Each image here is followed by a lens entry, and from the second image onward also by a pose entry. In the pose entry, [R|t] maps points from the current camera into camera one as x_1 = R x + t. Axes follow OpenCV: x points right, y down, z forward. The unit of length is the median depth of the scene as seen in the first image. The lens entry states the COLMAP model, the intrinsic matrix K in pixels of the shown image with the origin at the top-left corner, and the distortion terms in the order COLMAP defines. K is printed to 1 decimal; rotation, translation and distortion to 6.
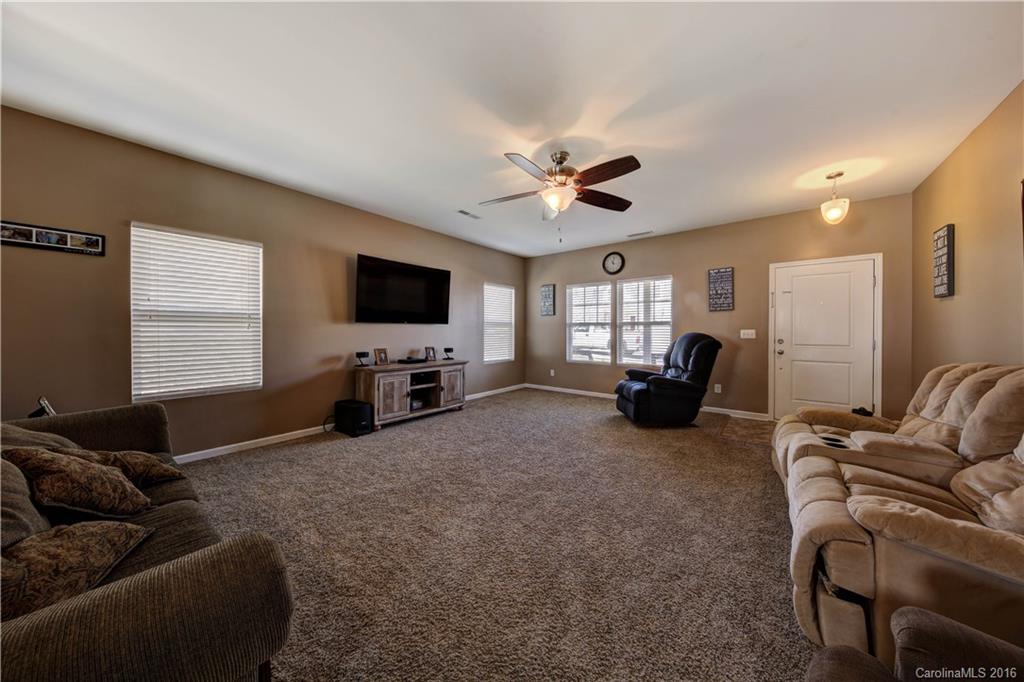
lens RADIAL K [[325.9, 0, 515.1], [0, 325.9, 333.8], [0, 0, 1]] dist [-0.005315, -0.001227]
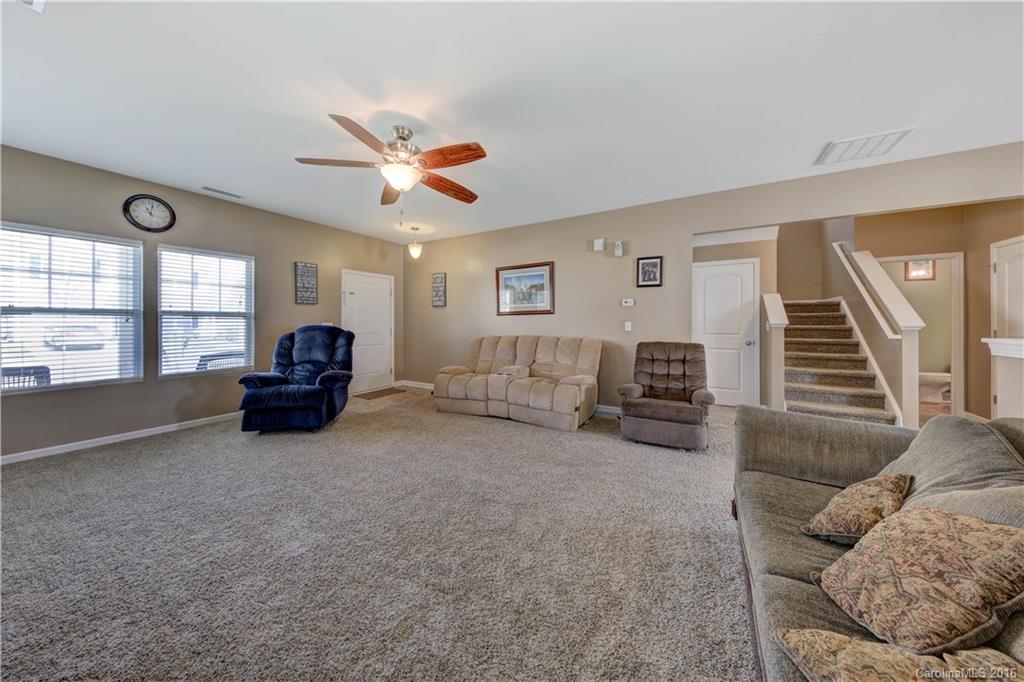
lens RADIAL K [[325.9, 0, 520.0], [0, 325.9, 323.7], [0, 0, 1]] dist [-0.005315, -0.001227]
pose [[-0.161704, -0.003900, 0.986832, -0.442768], [0.012259, 0.999907, 0.005961, -0.005550], [-0.986763, 0.013061, -0.161641, 0.448994]]
